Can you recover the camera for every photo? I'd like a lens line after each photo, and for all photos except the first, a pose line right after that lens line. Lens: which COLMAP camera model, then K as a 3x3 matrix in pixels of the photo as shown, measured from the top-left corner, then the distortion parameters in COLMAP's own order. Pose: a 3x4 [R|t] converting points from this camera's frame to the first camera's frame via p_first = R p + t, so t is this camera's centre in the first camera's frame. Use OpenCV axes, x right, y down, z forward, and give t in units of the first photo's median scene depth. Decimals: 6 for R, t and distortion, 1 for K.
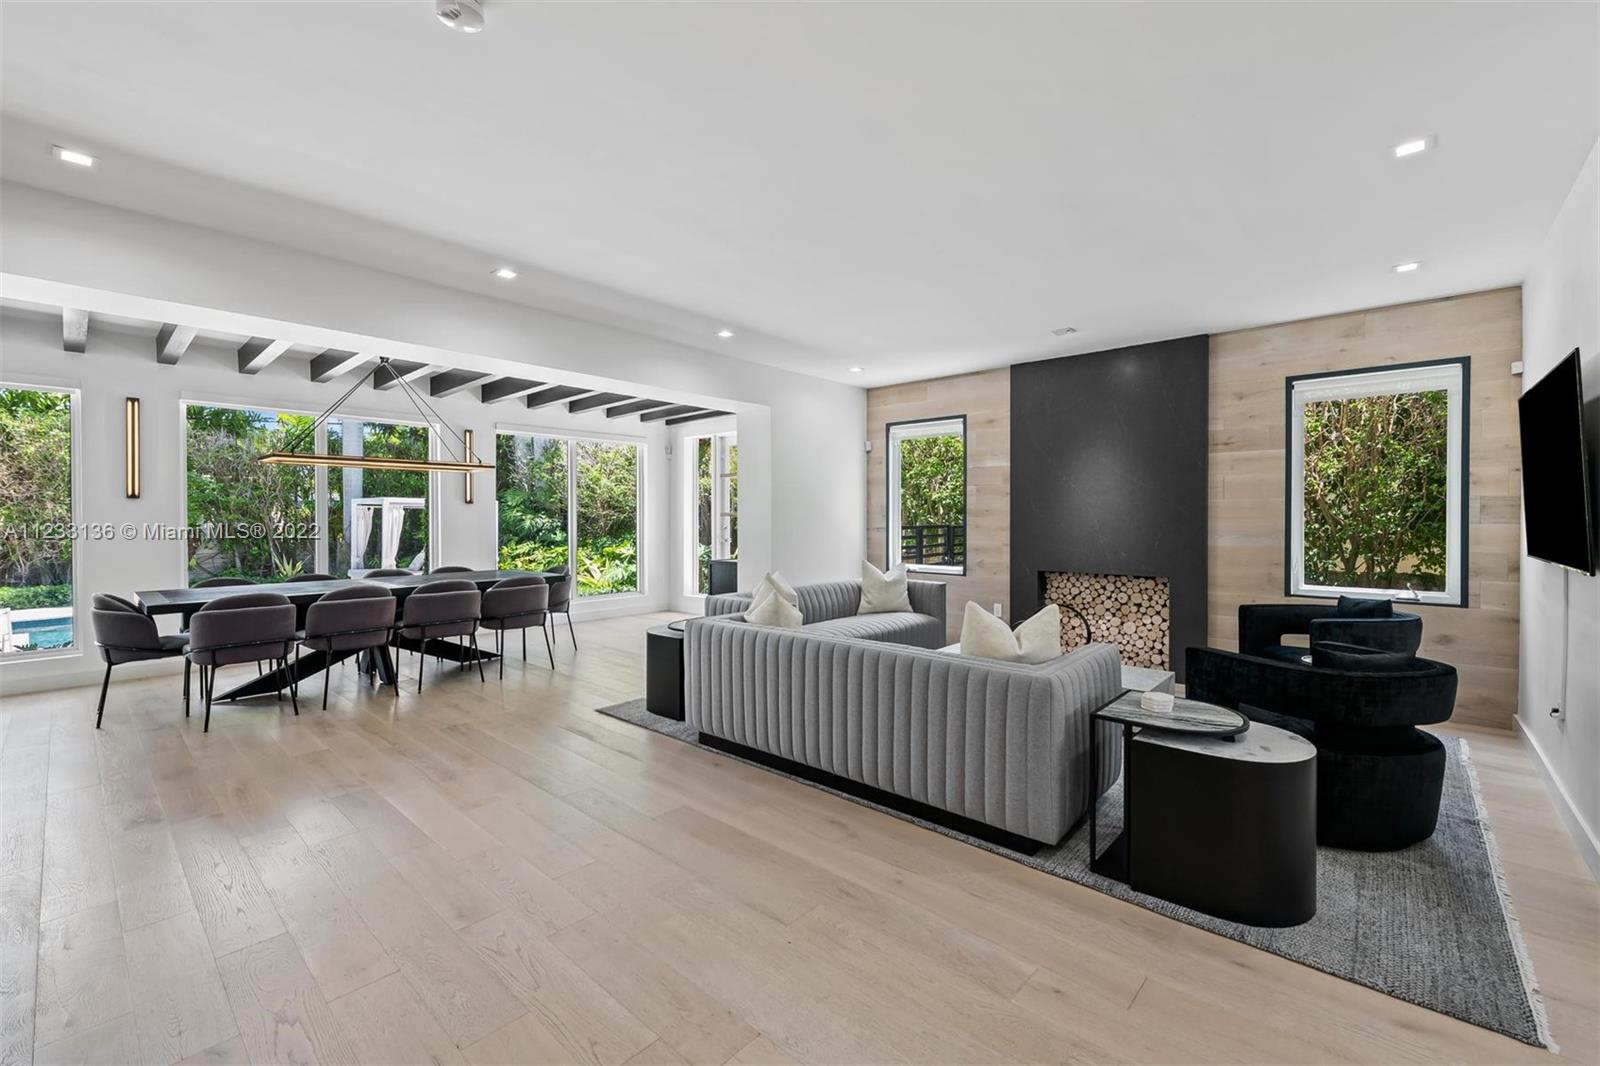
lens RADIAL K [[661.9, 0, 803.0], [0, 661.9, 525.5], [0, 0, 1]] dist [-0.001285, -0.000688]
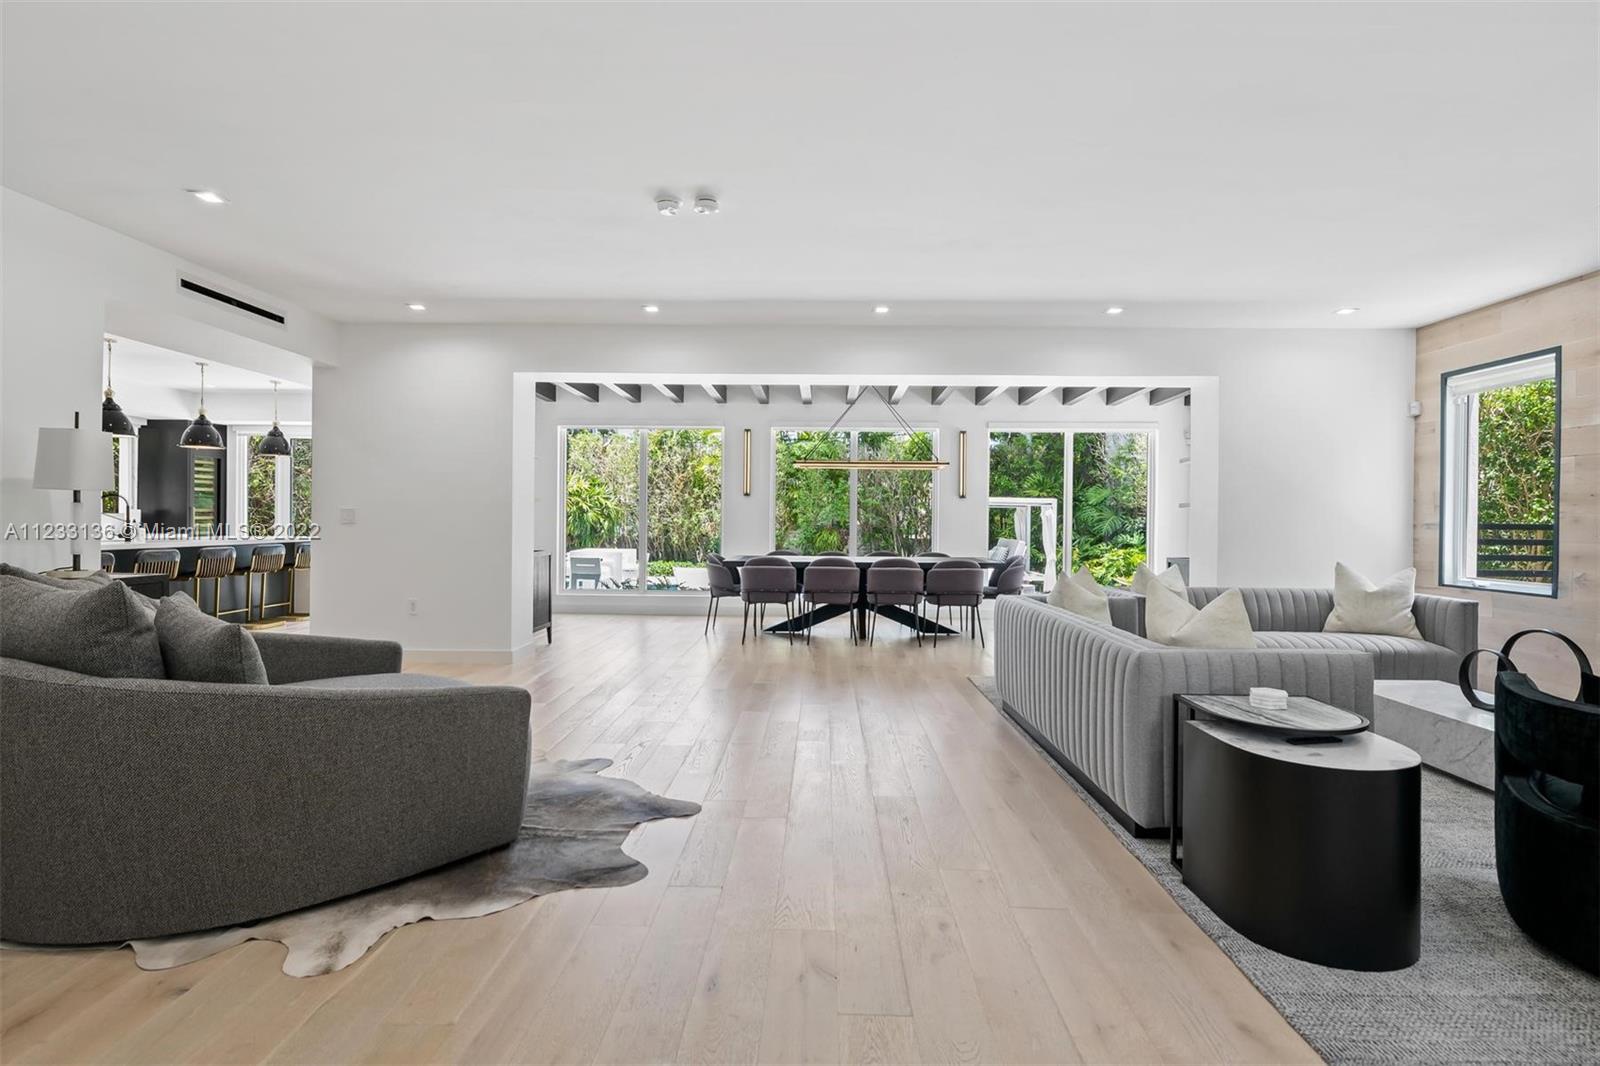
lens RADIAL K [[773.9, 0, 803.7], [0, 773.9, 525.9], [0, 0, 1]] dist [0.001935, -0.000627]
pose [[0.645817, 0.012383, -0.763392, 0.400058], [-0.020008, 0.999800, -0.000709, 0.025019], [0.763230, 0.015732, 0.645936, -0.047613]]
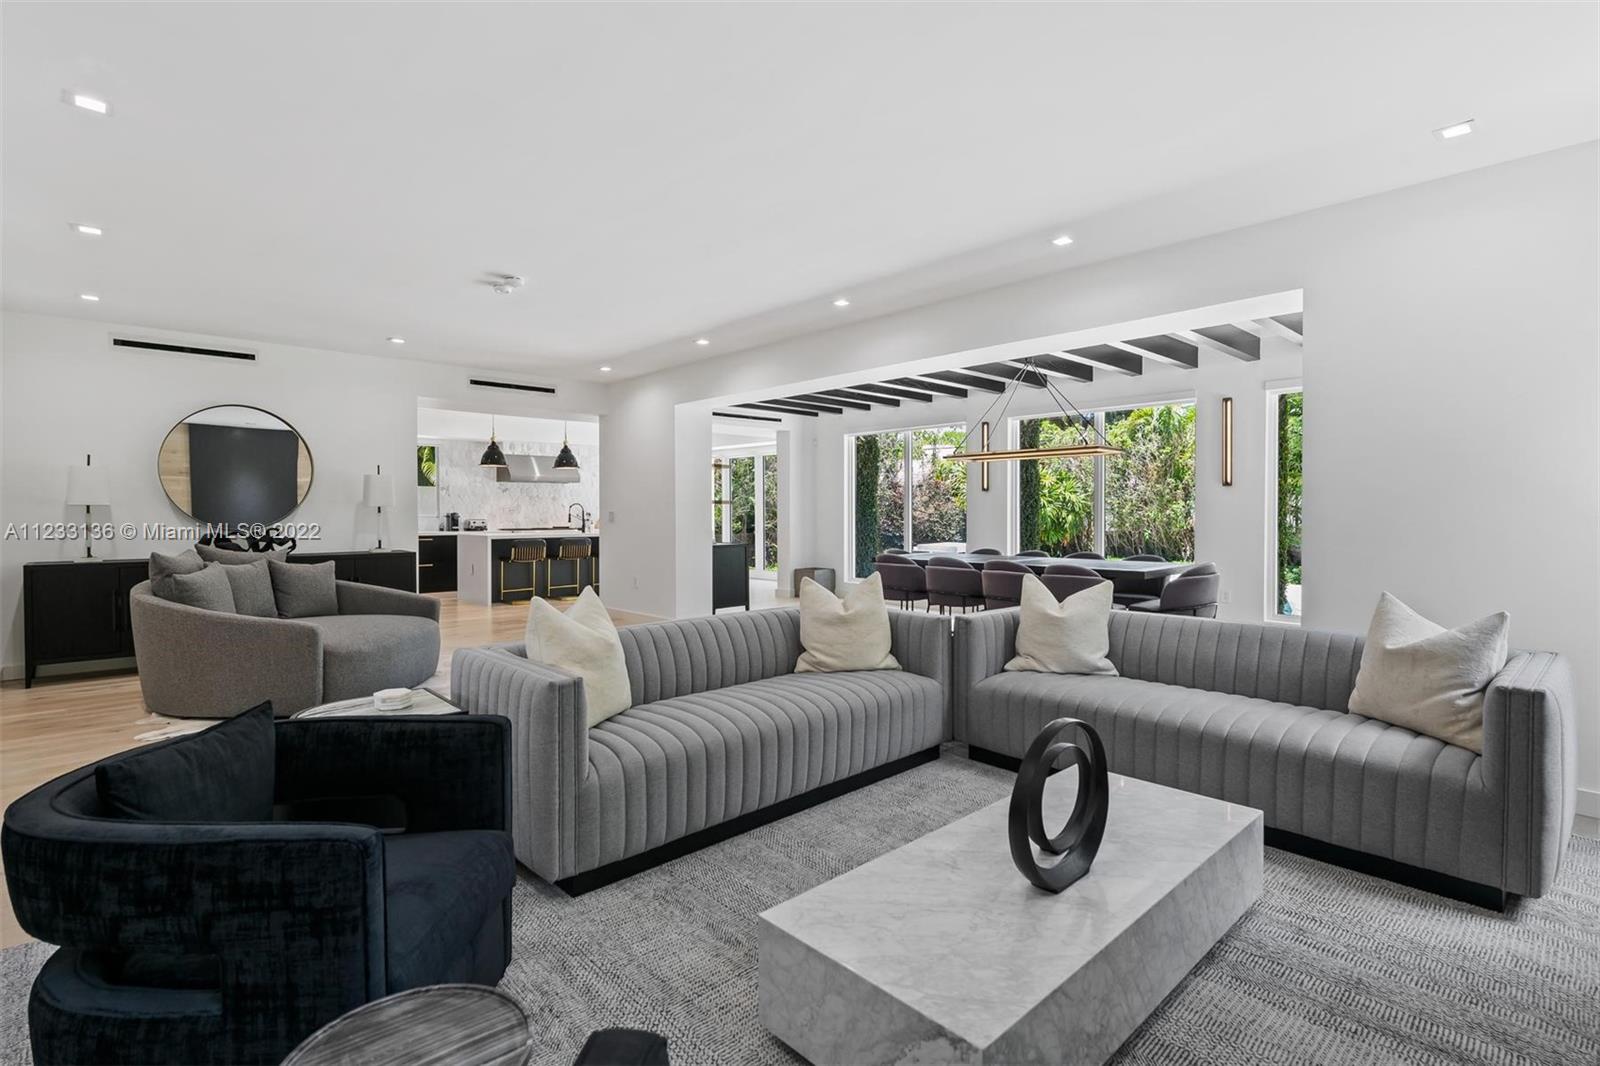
lens RADIAL K [[752.3, 0, 800.0], [0, 752.3, 533.0], [0, 0, 1]] dist [0.002020, -0.000029]
pose [[-0.105401, 0.029479, -0.993993, 0.643773], [-0.010282, 0.999475, 0.030732, 0.005592], [0.994377, 0.013459, -0.105042, 0.714441]]
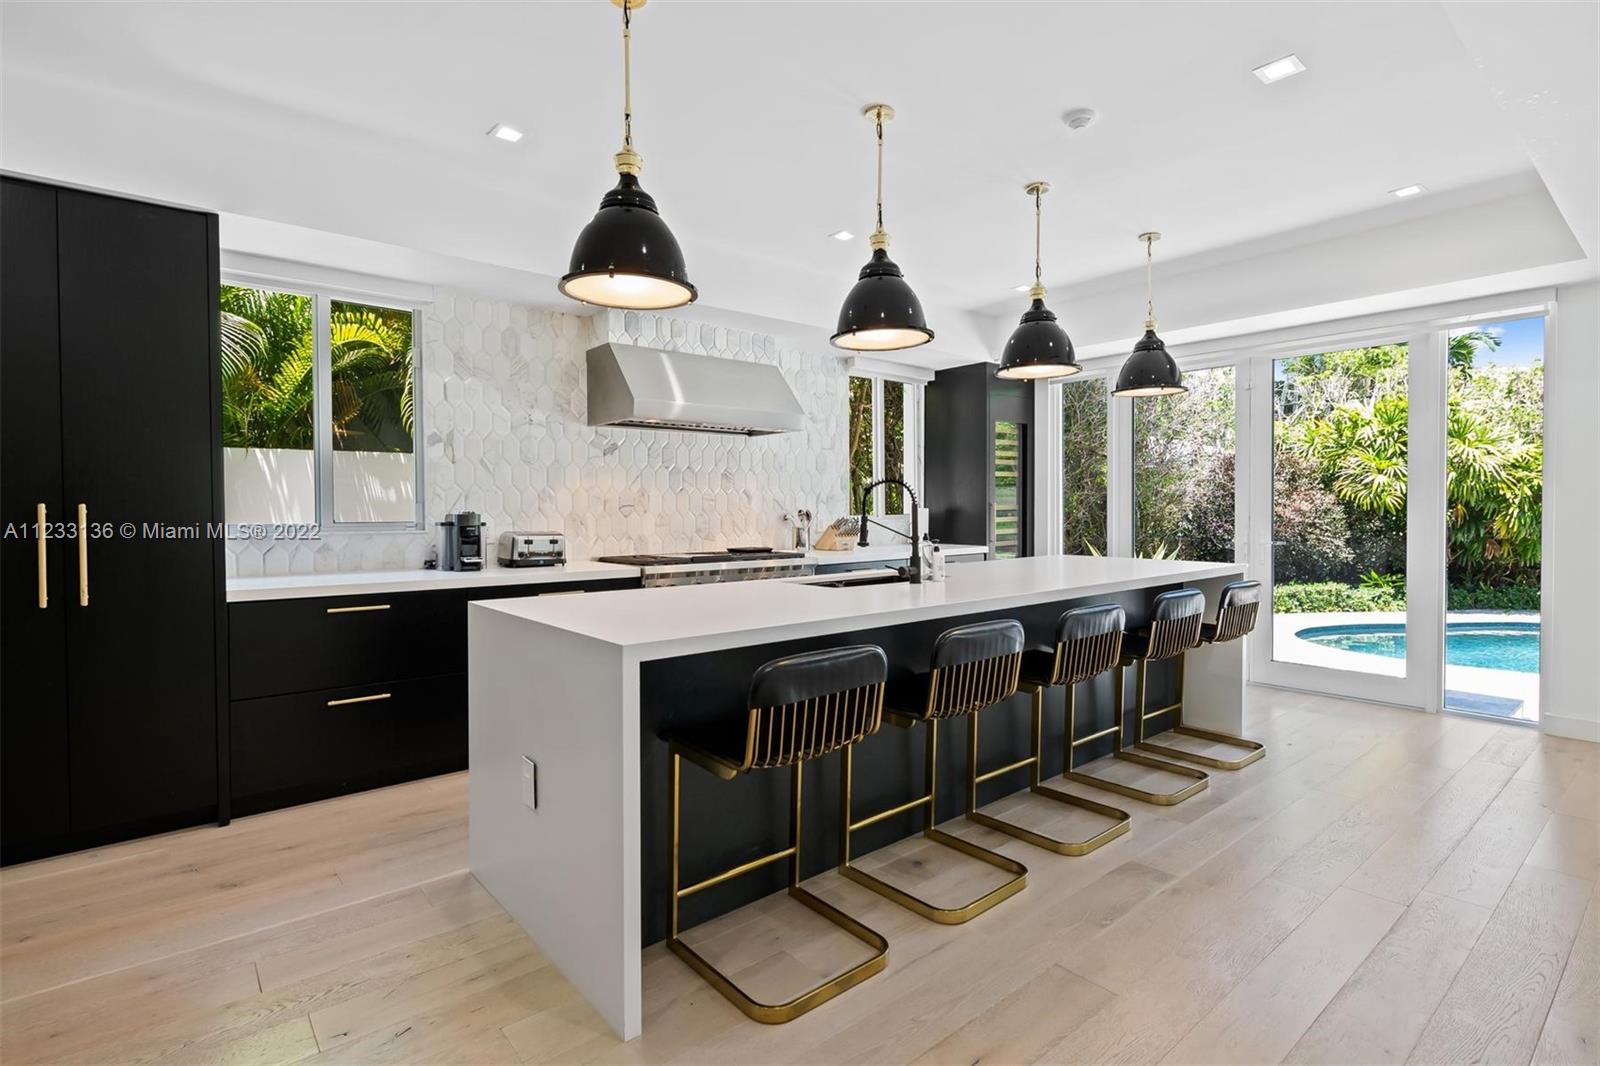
lens RADIAL K [[773.9, 0, 803.7], [0, 773.9, 525.9], [0, 0, 1]] dist [0.001935, -0.000627]
pose [[-0.154285, 0.023153, -0.987755, -0.712653], [-0.006294, 0.999682, 0.024416, 0.016462], [0.988006, 0.009983, -0.154090, -0.066136]]
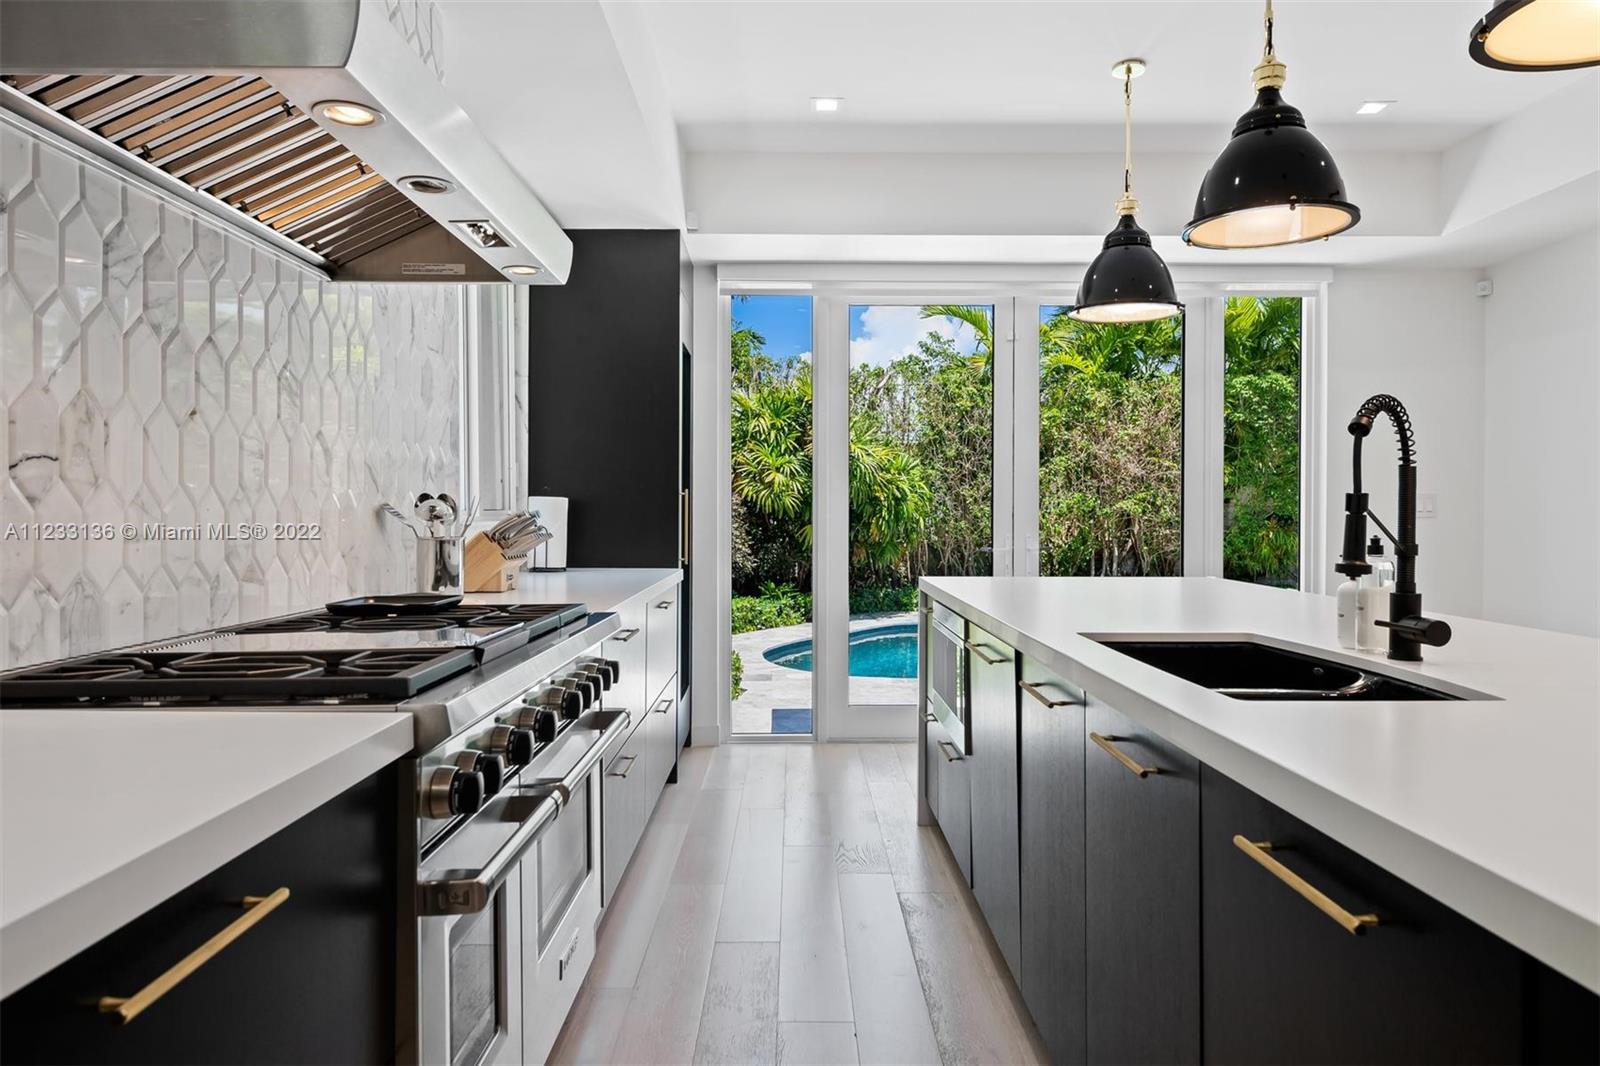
lens RADIAL K [[997.2, 0, 800.0], [0, 997.2, 533.0], [0, 0, 1]] dist [0.002153, 0.000078]
pose [[0.662390, 0.015769, -0.748993, -1.184444], [-0.008820, 0.999873, 0.013251, 0.031806], [0.749107, -0.002171, 0.662446, -0.412647]]
